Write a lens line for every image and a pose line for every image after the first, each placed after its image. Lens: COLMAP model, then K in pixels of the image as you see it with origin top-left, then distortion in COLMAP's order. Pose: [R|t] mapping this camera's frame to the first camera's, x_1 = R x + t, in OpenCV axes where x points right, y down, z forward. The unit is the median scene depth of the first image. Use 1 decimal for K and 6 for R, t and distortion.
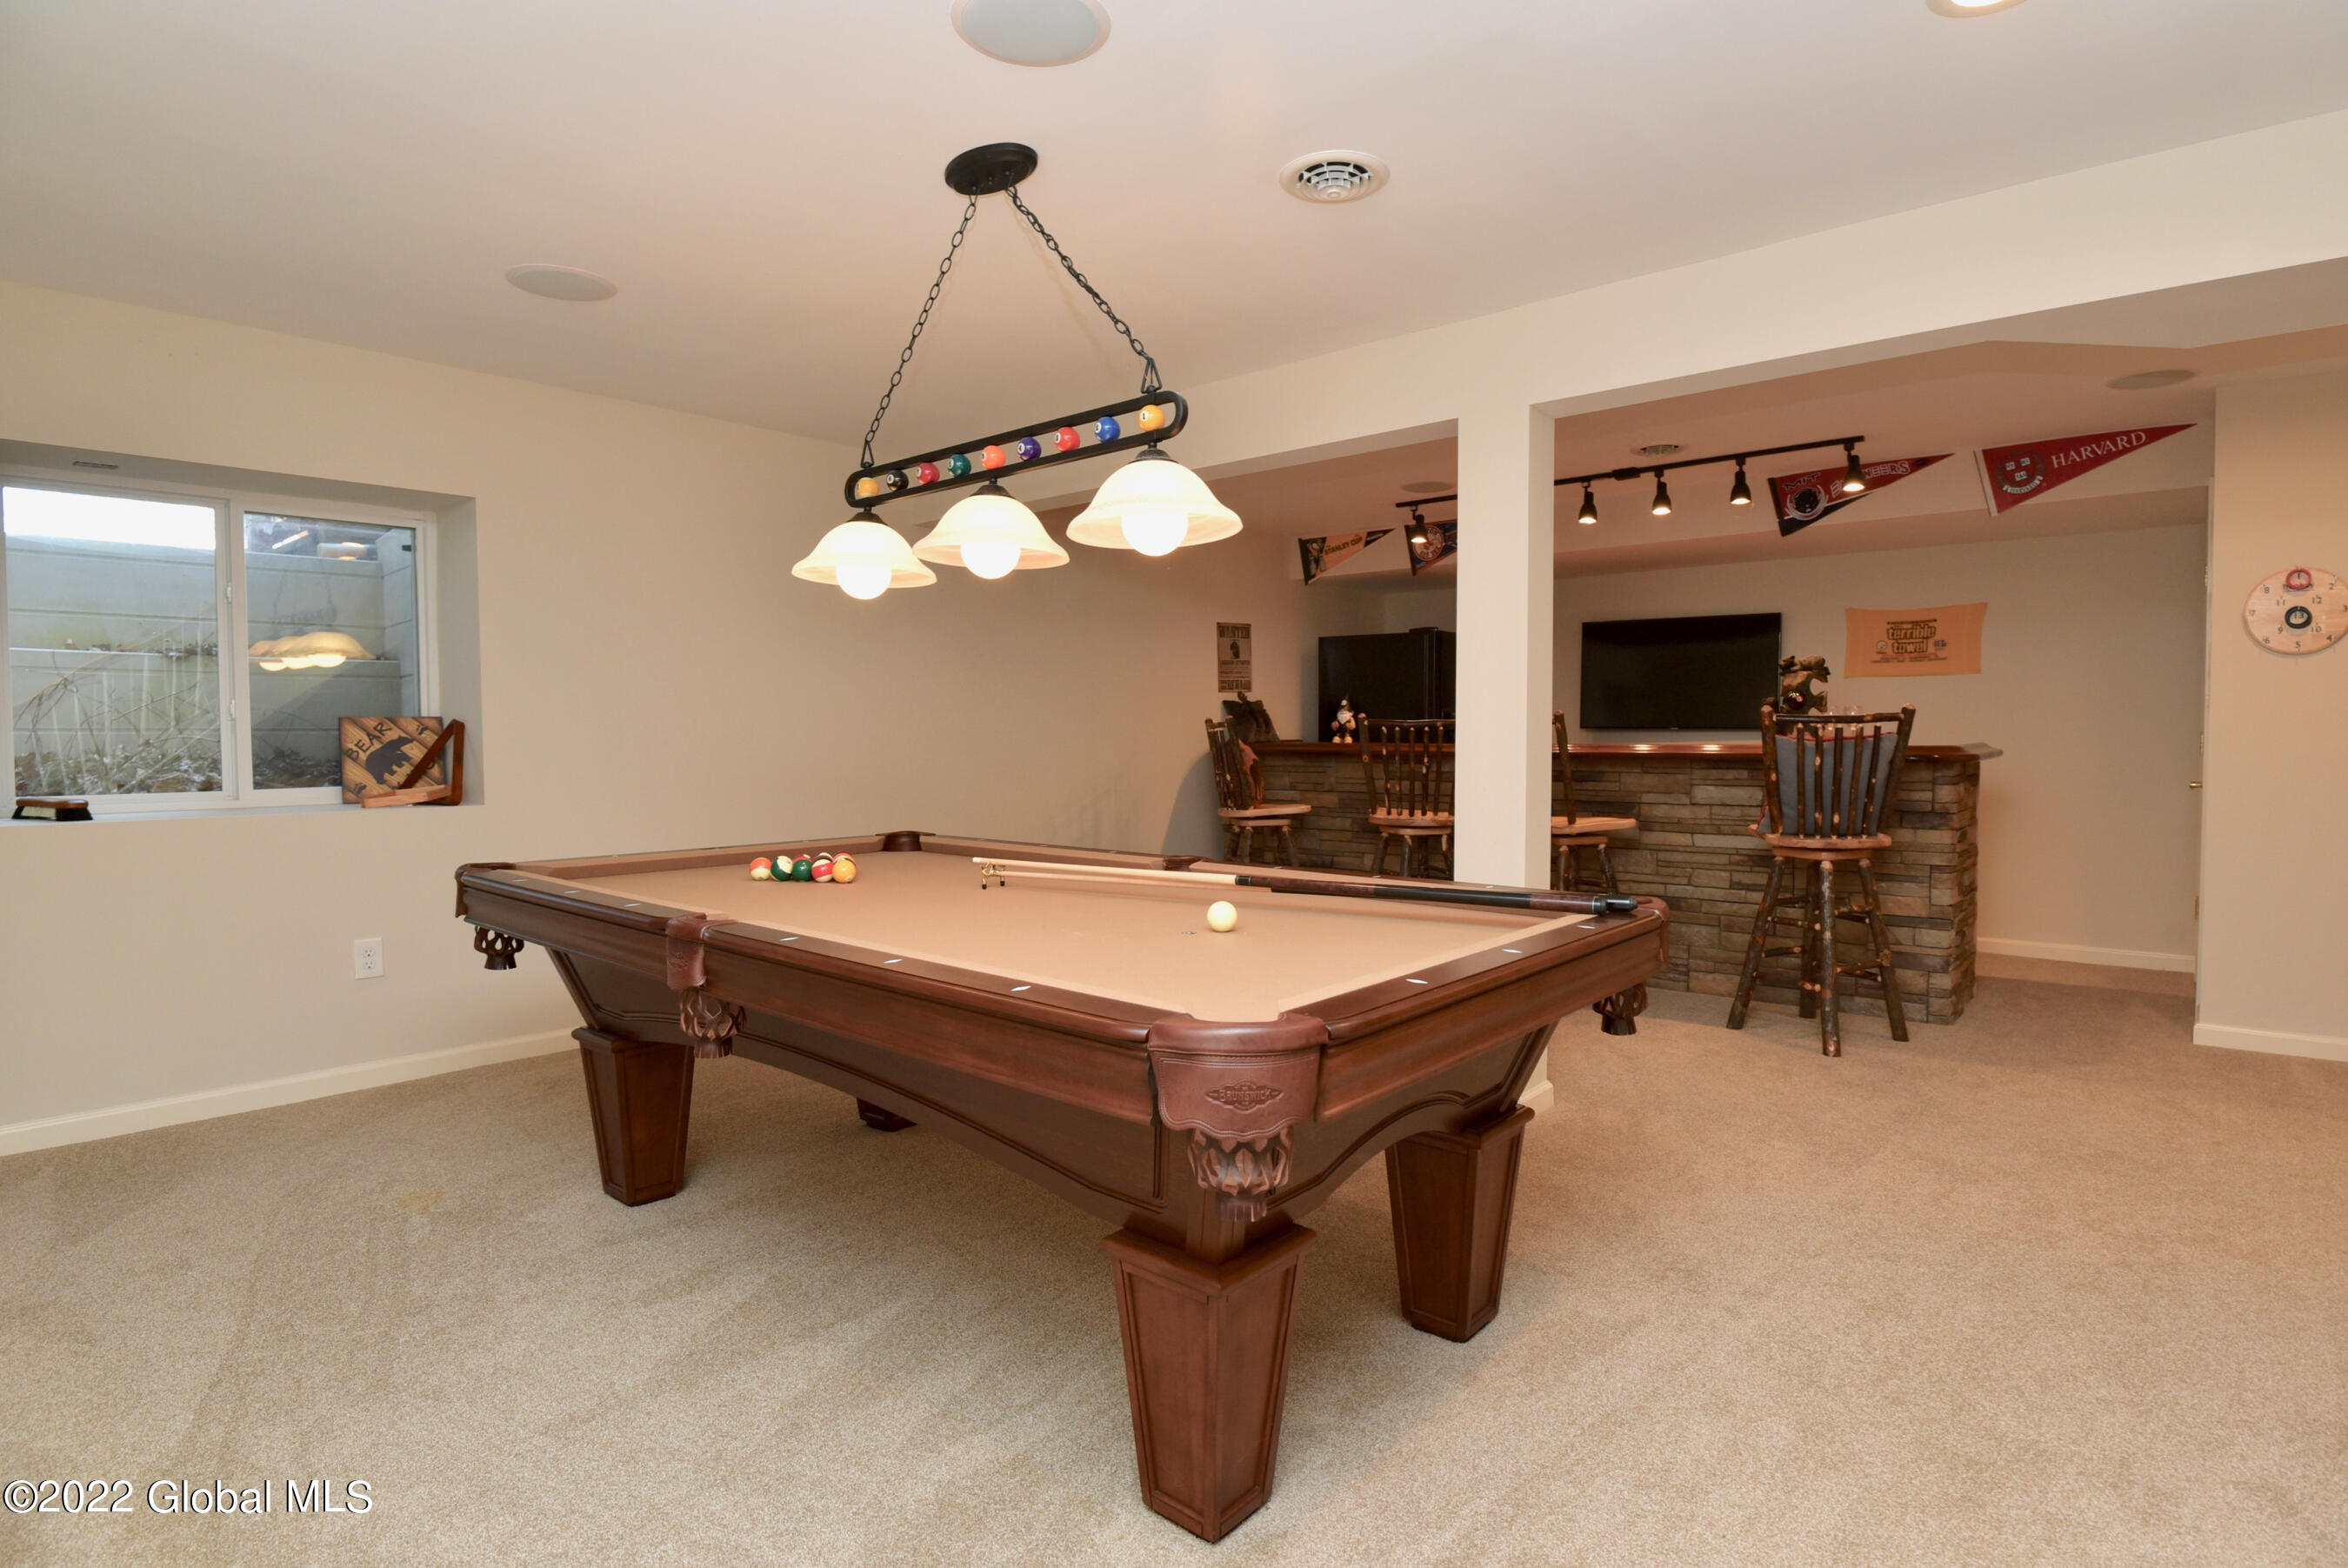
lens RADIAL K [[1170.1, 0, 1182.3], [0, 1170.1, 786.3], [0, 0, 1]] dist [-0.018705, -0.002830]
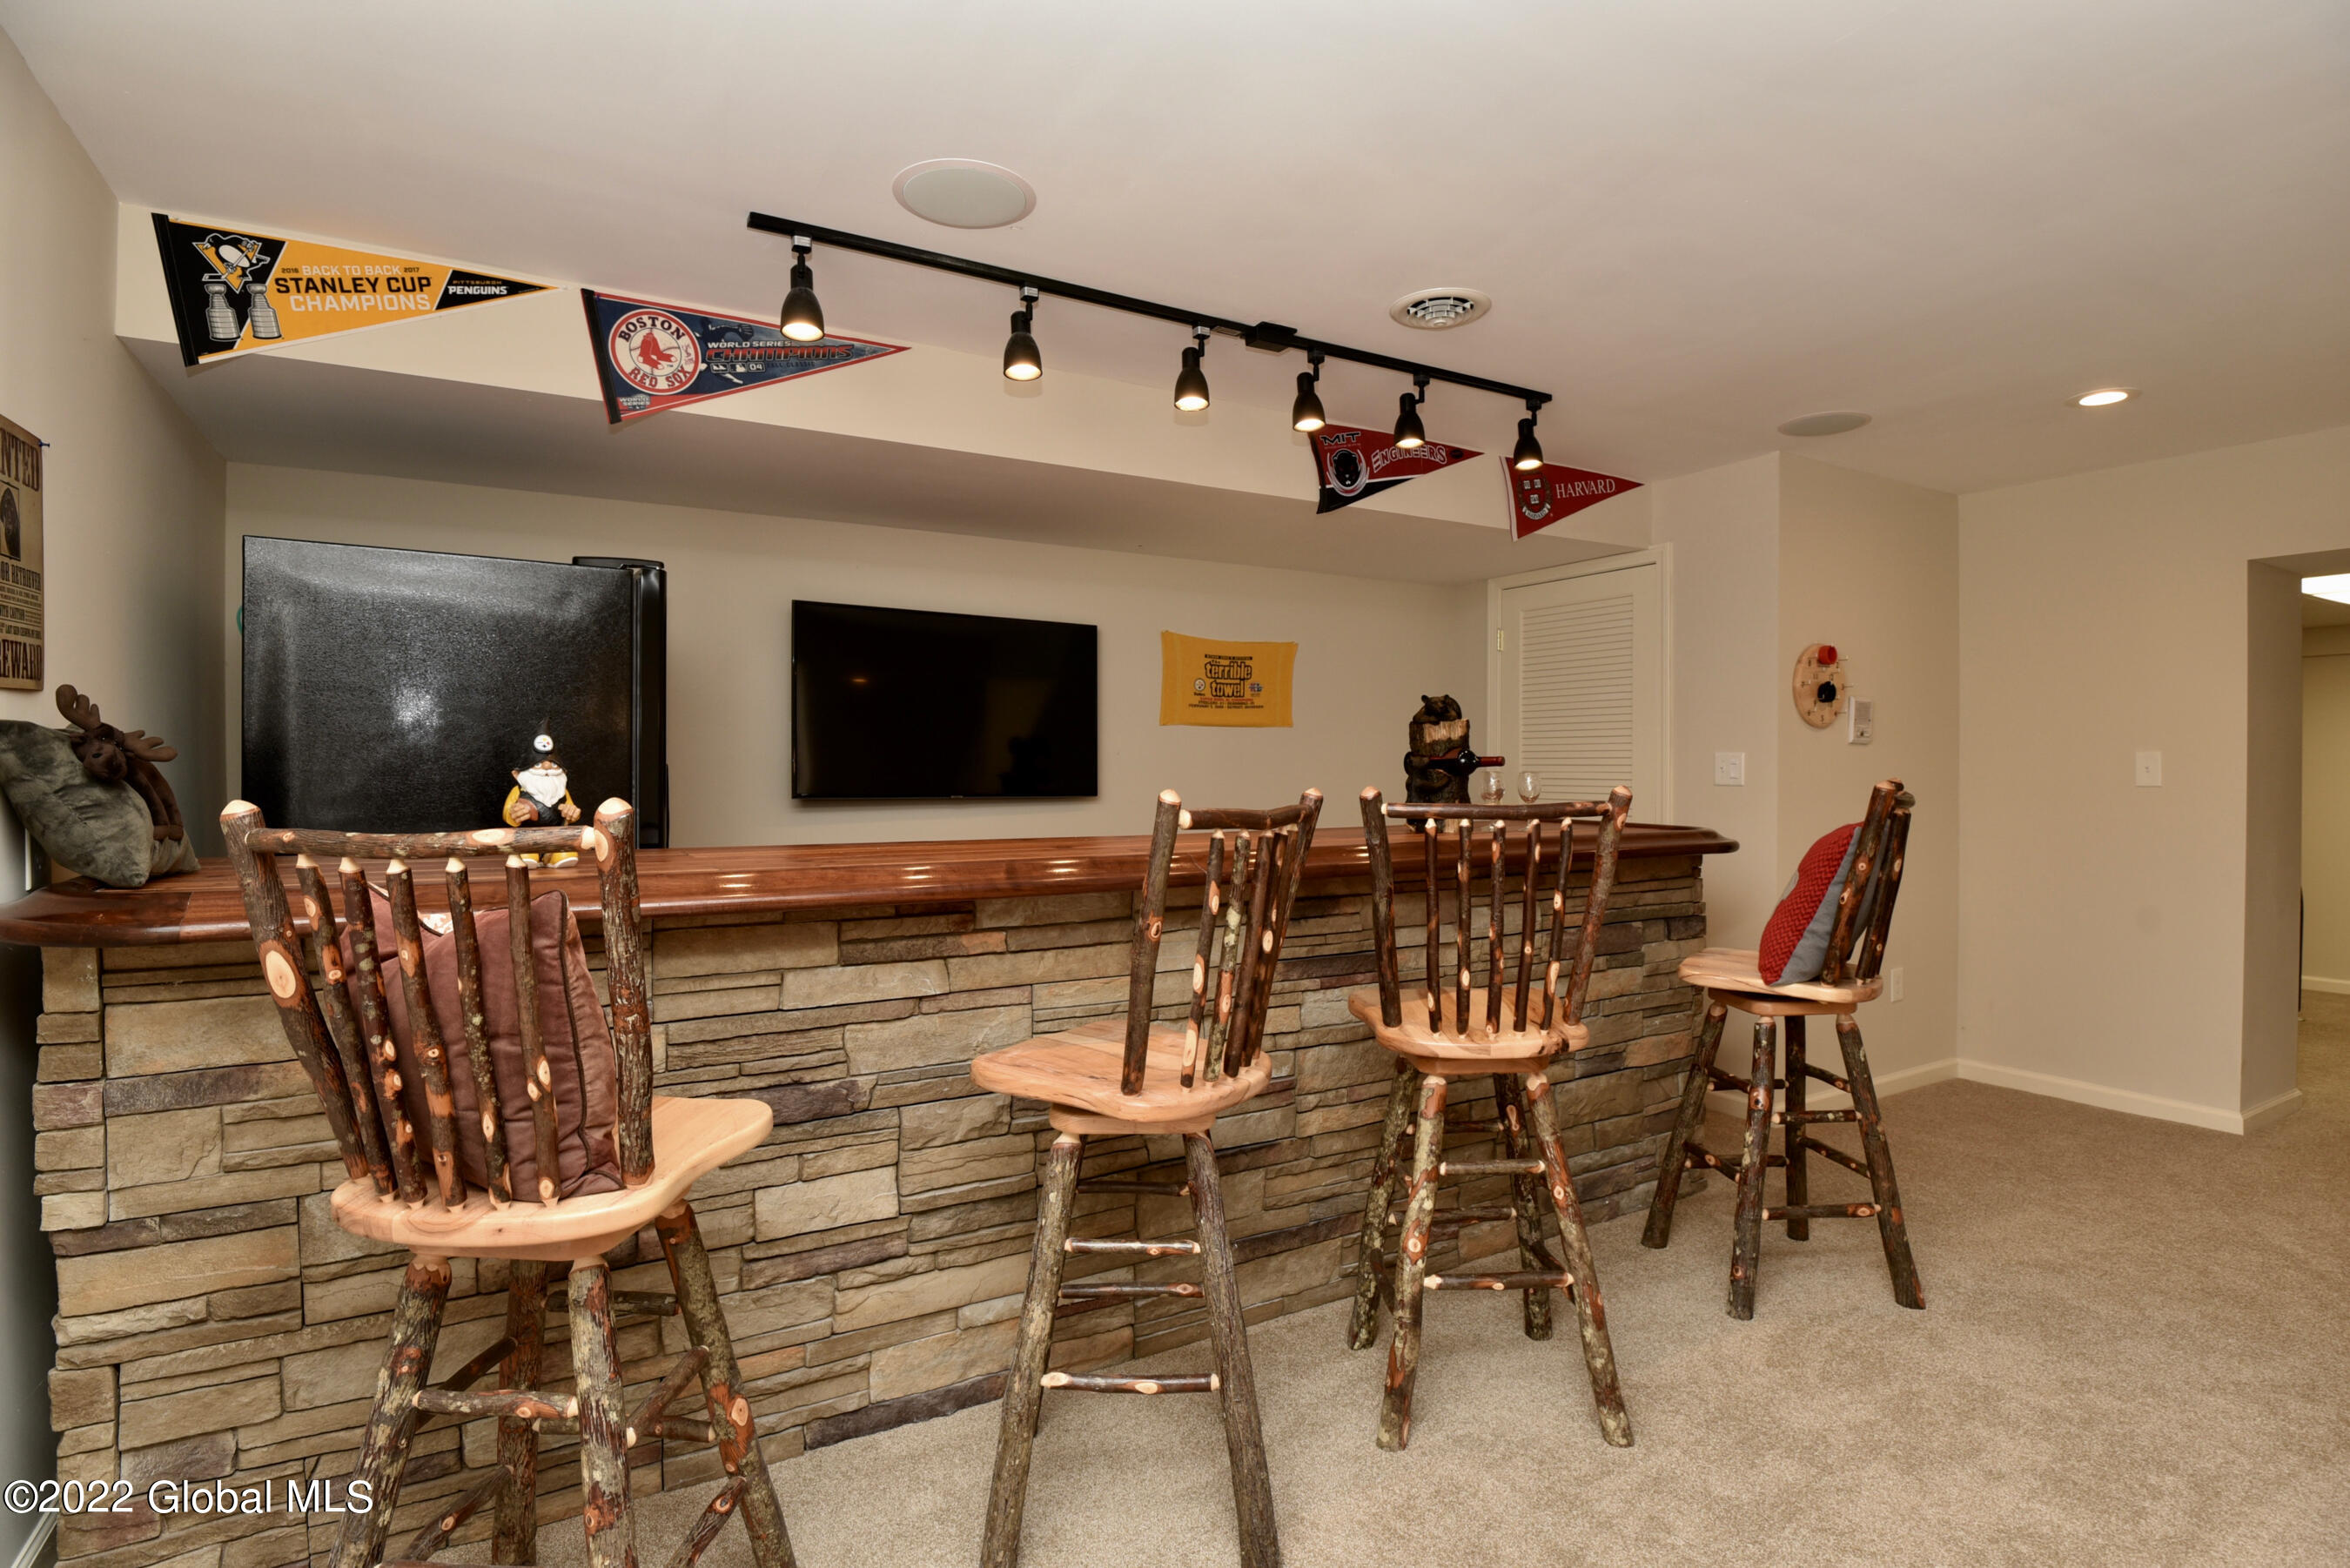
lens RADIAL K [[1170.9, 0, 1167.0], [0, 1170.9, 767.4], [0, 0, 1]] dist [-0.018705, -0.002830]
pose [[0.337473, 0.001883, 0.941333, -0.125116], [0.031658, 0.999410, -0.013349, -0.060036], [-0.940803, 0.034306, 0.337215, 0.795484]]
